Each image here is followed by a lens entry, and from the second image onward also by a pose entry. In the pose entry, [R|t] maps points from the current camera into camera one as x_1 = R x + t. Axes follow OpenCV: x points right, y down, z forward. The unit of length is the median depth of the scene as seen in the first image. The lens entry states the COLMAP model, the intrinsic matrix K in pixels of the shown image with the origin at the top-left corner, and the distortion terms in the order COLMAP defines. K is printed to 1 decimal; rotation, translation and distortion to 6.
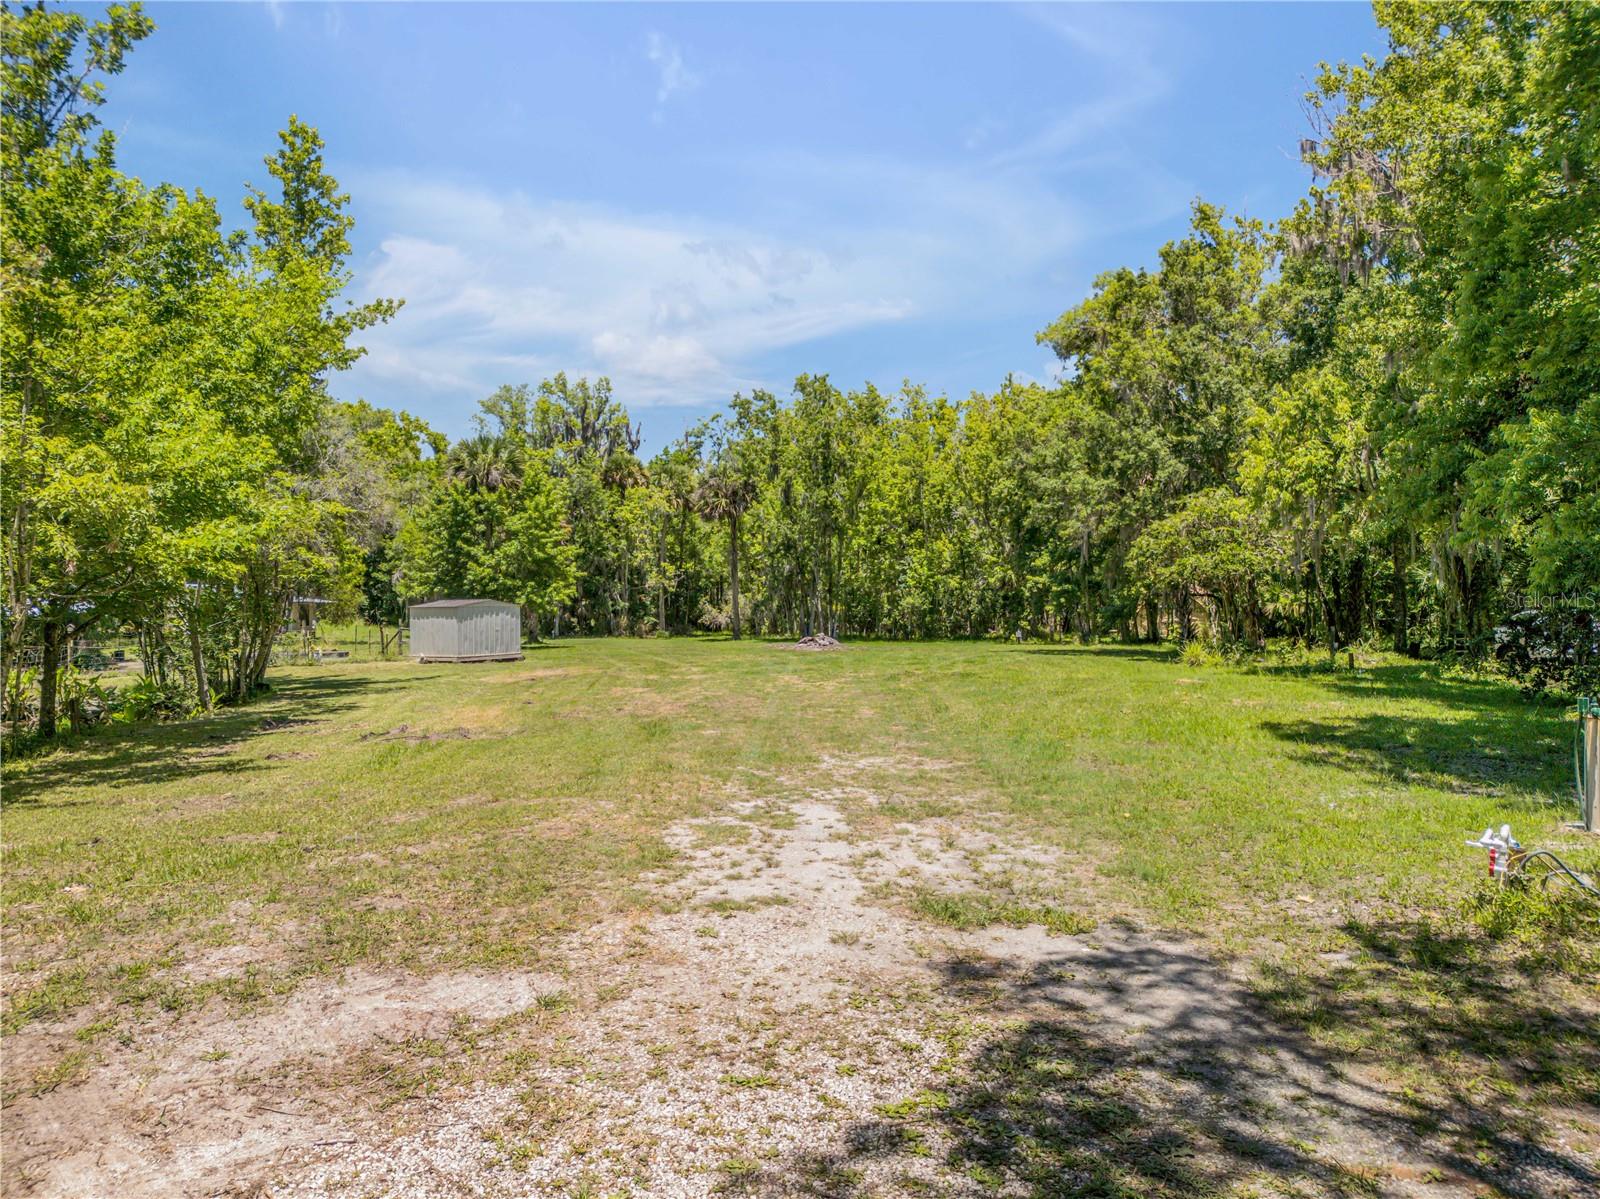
lens RADIAL K [[1146.4, 0, 796.3], [0, 1146.4, 606.1], [0, 0, 1]] dist [0.048683, -0.033697]
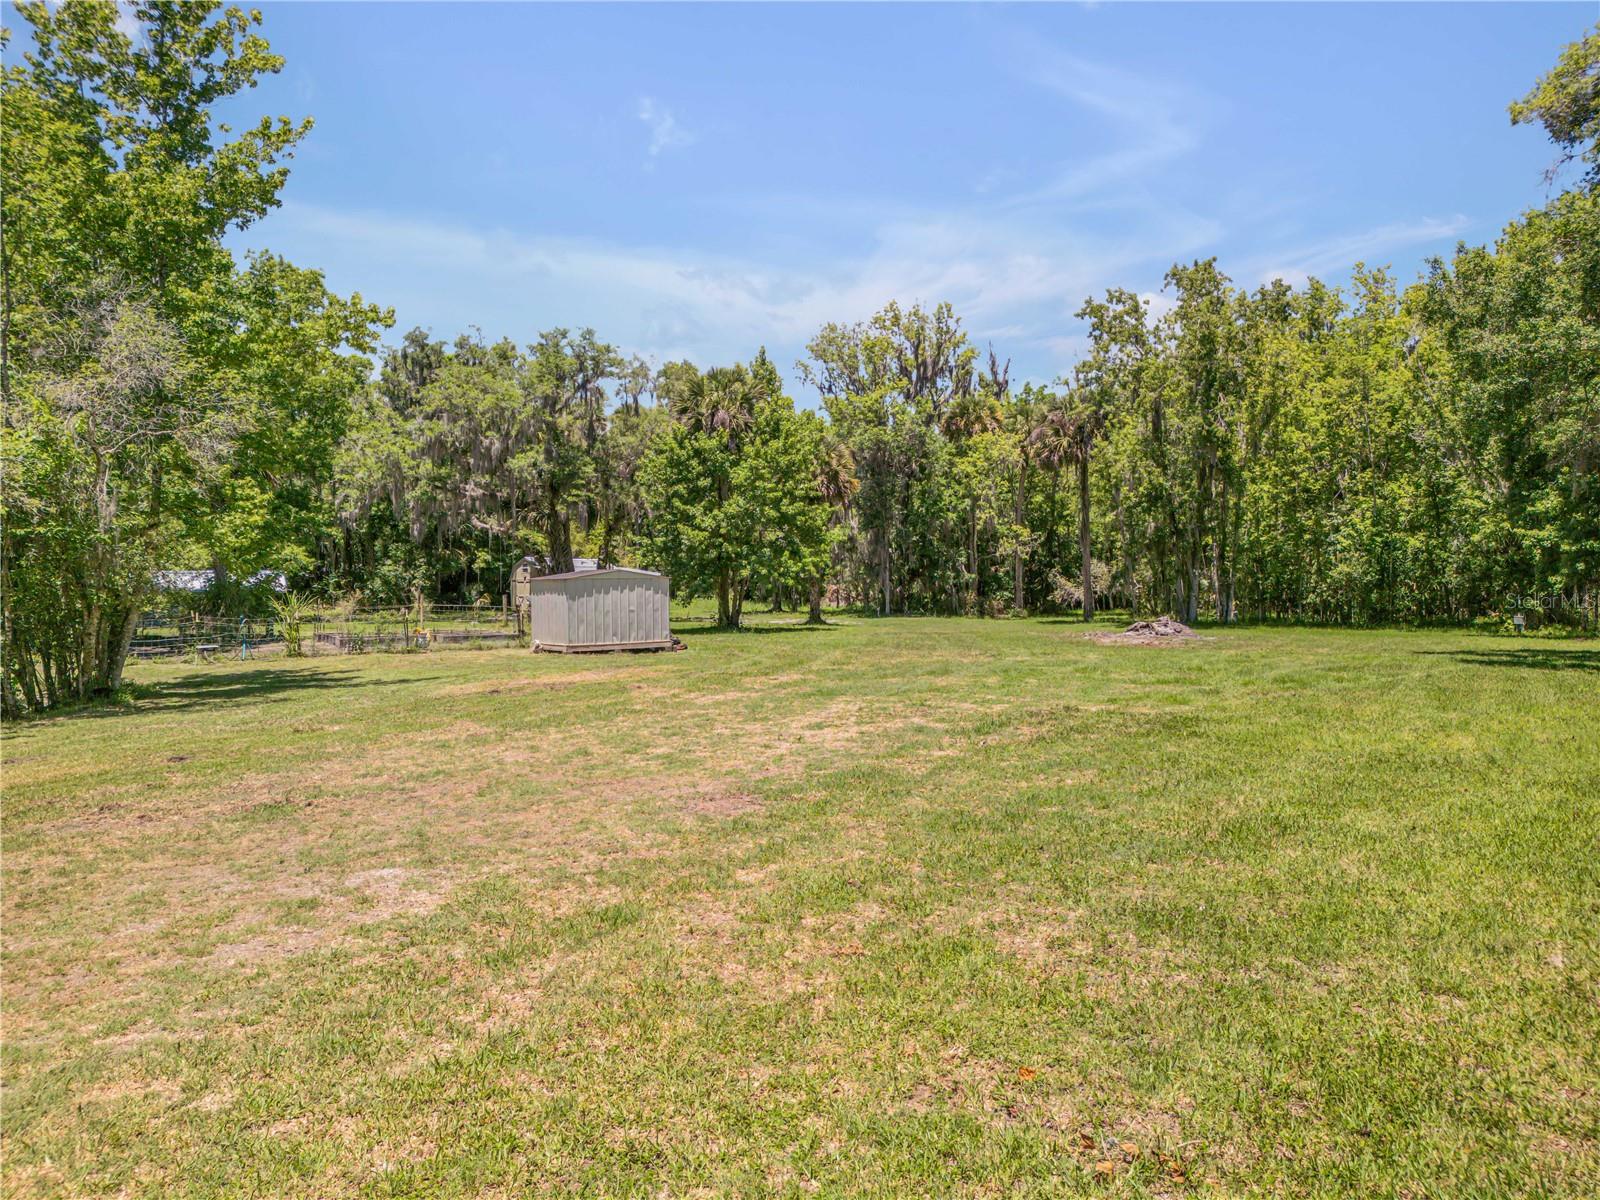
lens RADIAL K [[1146.4, 0, 796.3], [0, 1146.4, 603.5], [0, 0, 1]] dist [0.048683, -0.033697]
pose [[0.911588, 0.005655, -0.411066, 0.085091], [0.002668, 0.999803, 0.019670, 0.001137], [0.411097, -0.019027, 0.911393, 0.216996]]
